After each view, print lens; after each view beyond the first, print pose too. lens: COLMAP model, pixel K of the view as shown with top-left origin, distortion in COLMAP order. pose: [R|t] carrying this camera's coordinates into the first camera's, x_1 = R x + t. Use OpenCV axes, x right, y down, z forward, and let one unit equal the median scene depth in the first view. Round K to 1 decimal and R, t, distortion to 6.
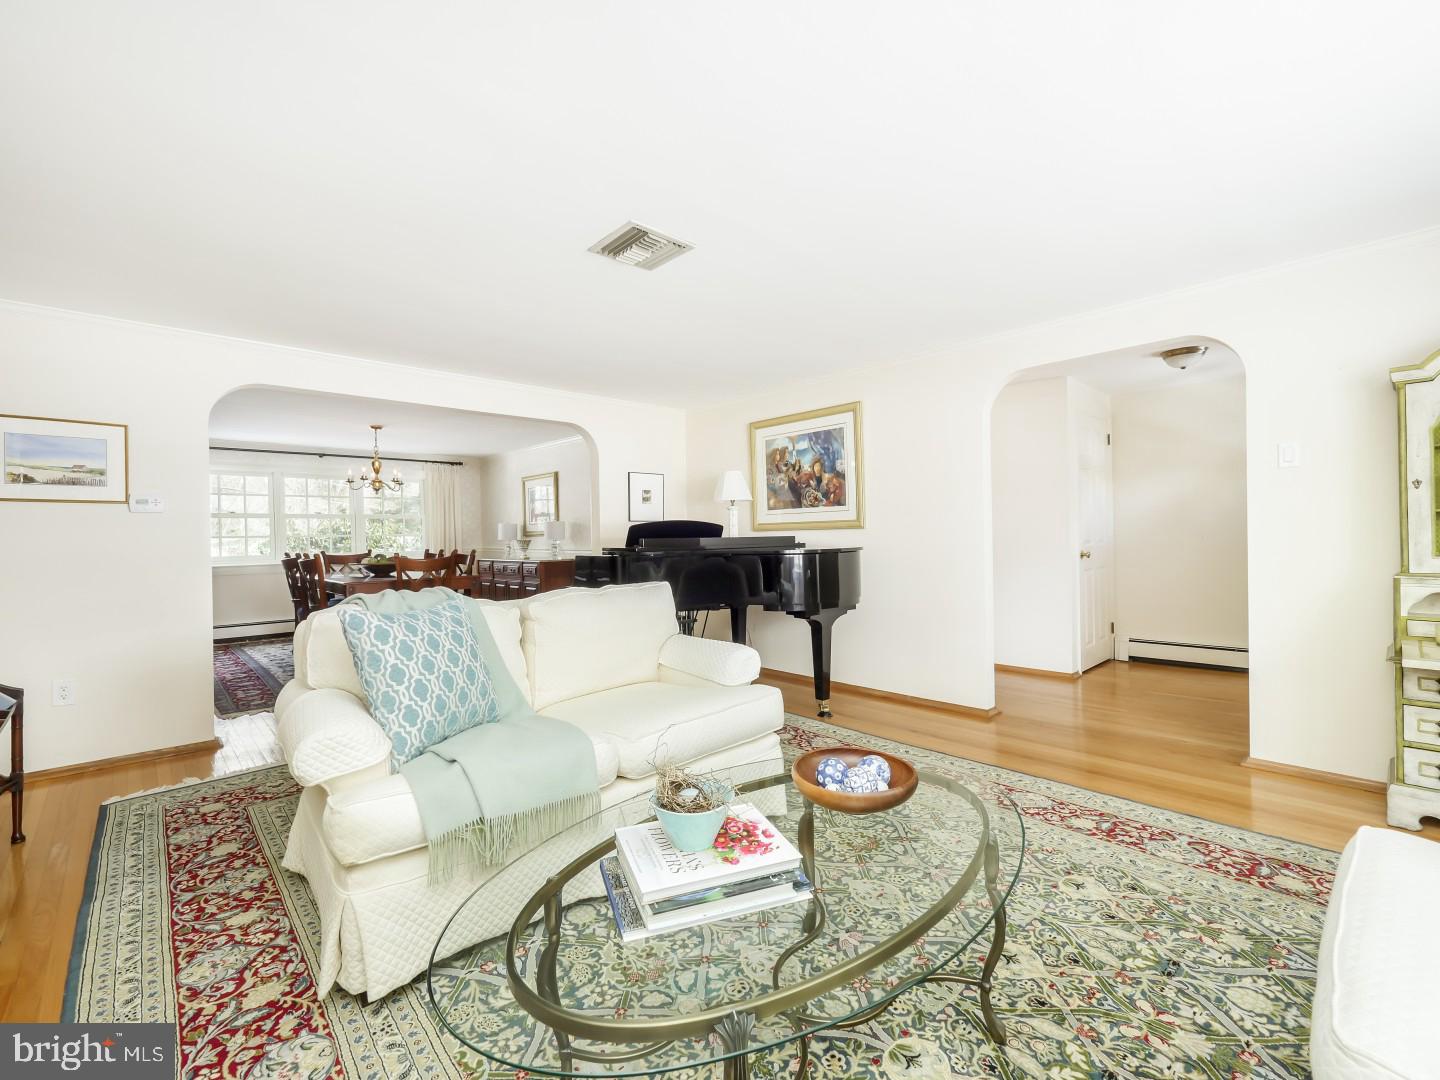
lens RADIAL K [[639.5, 0, 723.0], [0, 639.5, 532.1], [0, 0, 1]] dist [0.000057, -0.000420]
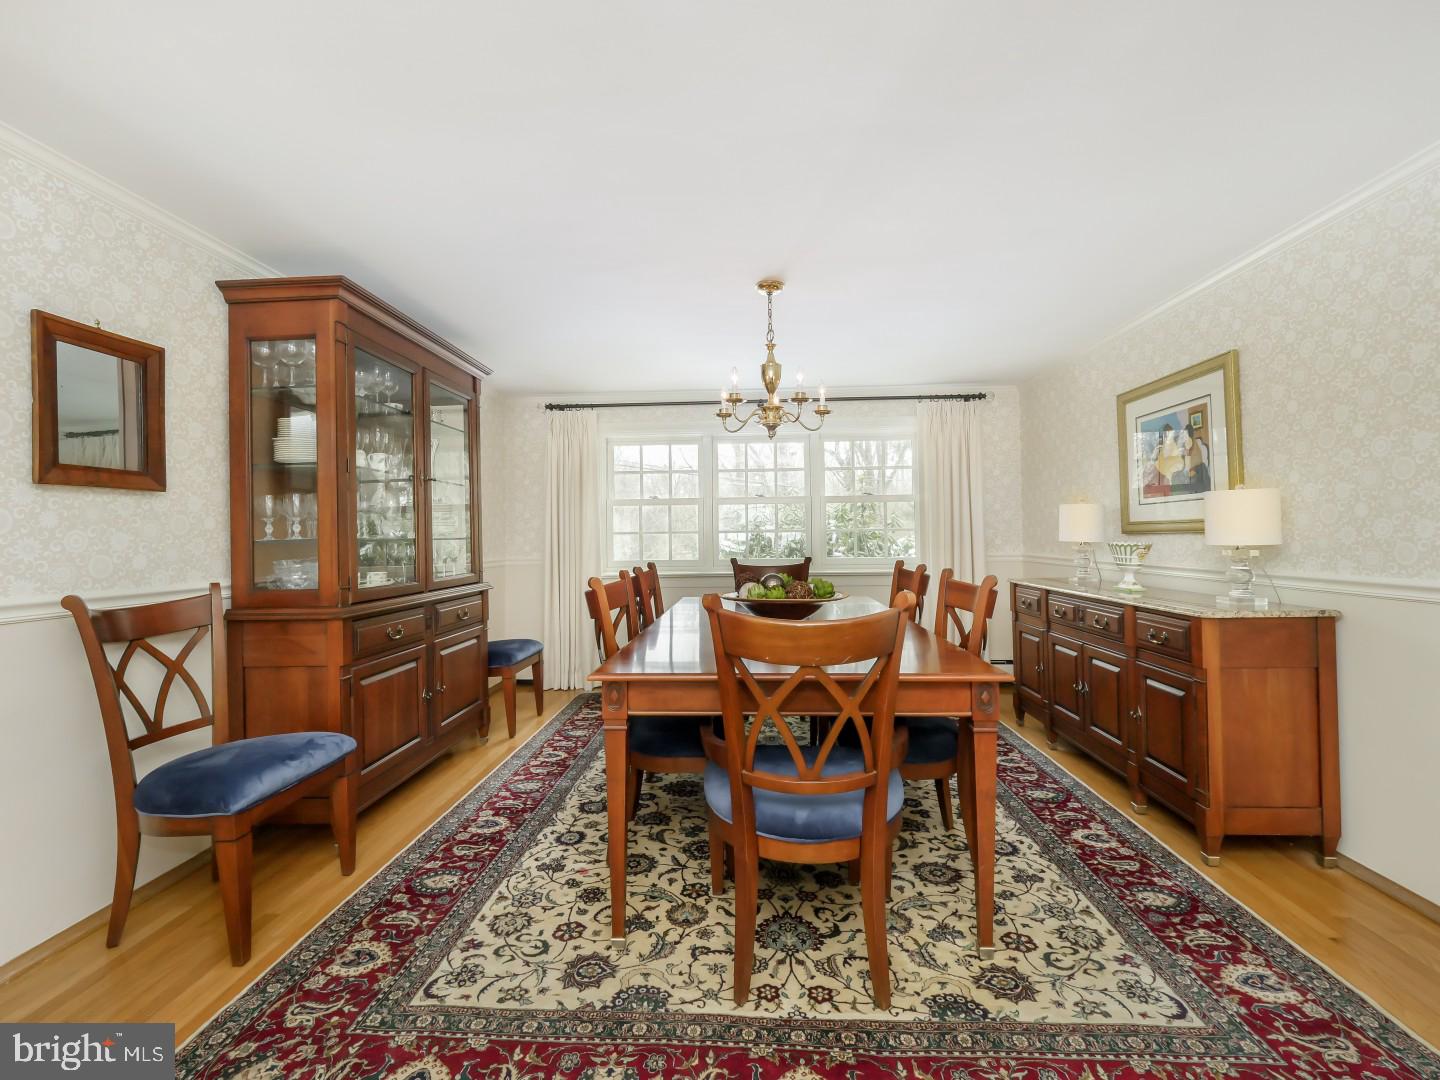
lens RADIAL K [[639.5, 0, 723.0], [0, 639.5, 532.1], [0, 0, 1]] dist [0.000057, -0.000420]
pose [[0.690560, 0.006057, -0.723249, -0.284085], [-0.000078, 0.999966, 0.008300, 0.001211], [0.723275, -0.005675, 0.690537, 0.775589]]
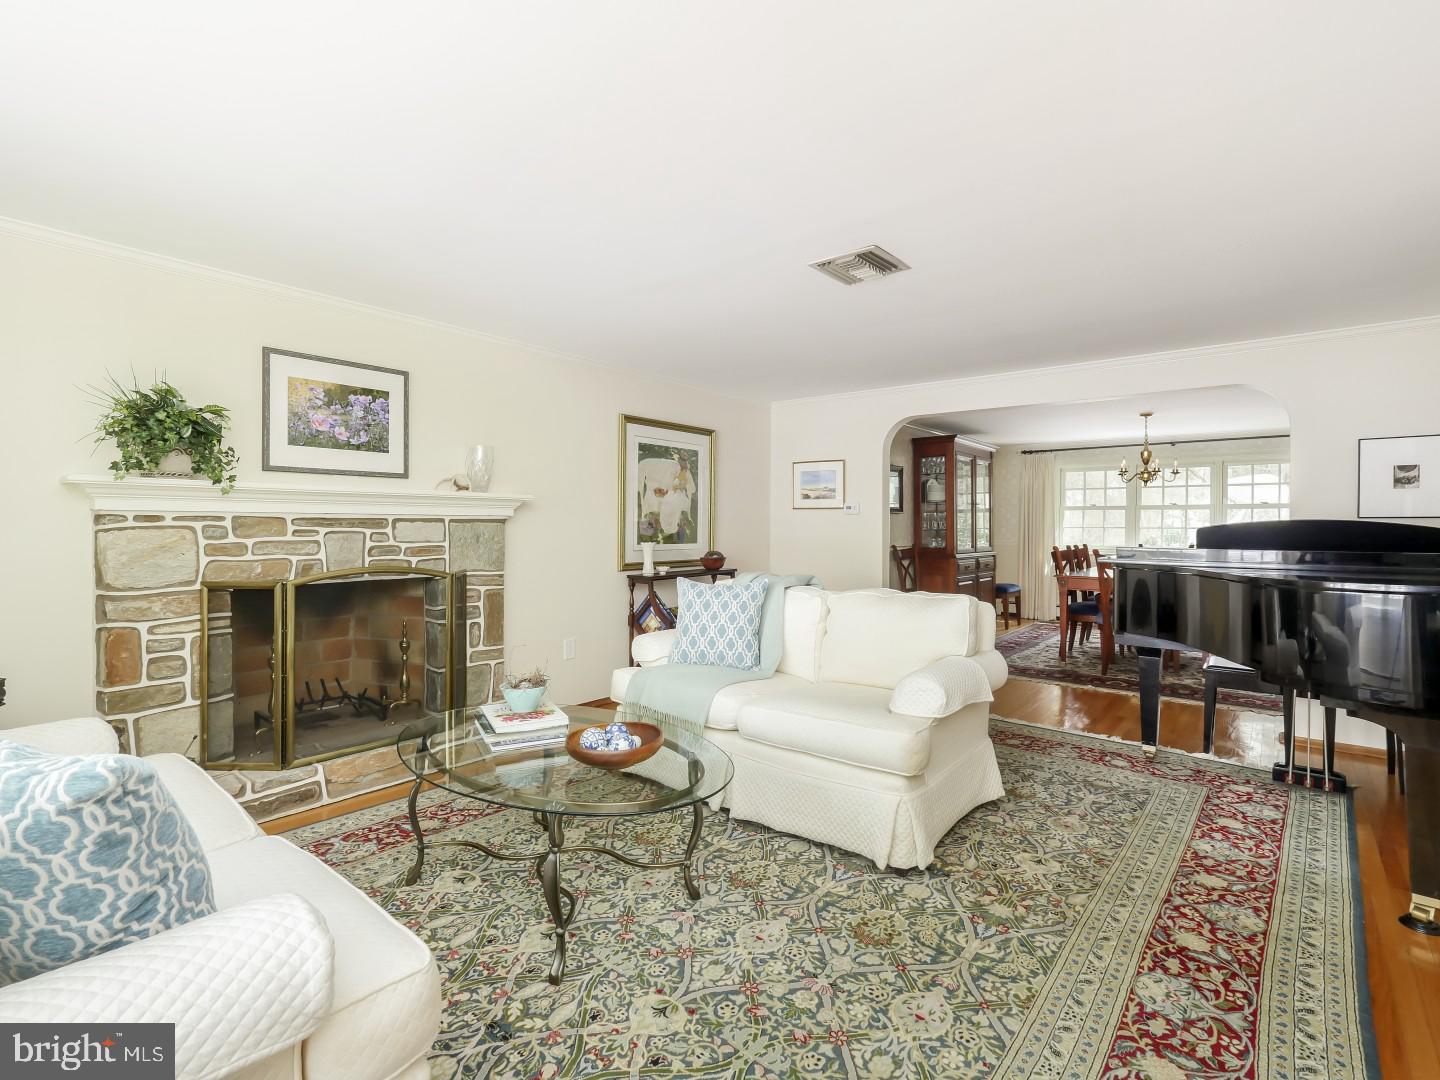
lens RADIAL K [[683.5, 0, 711.9], [0, 683.5, 523.4], [0, 0, 1]] dist [-0.000244, 0.000003]
pose [[0.113547, 0.013995, -0.993434, 0.439867], [-0.002387, 0.999902, 0.013813, -0.019317], [0.993530, 0.000803, 0.113569, 0.292855]]
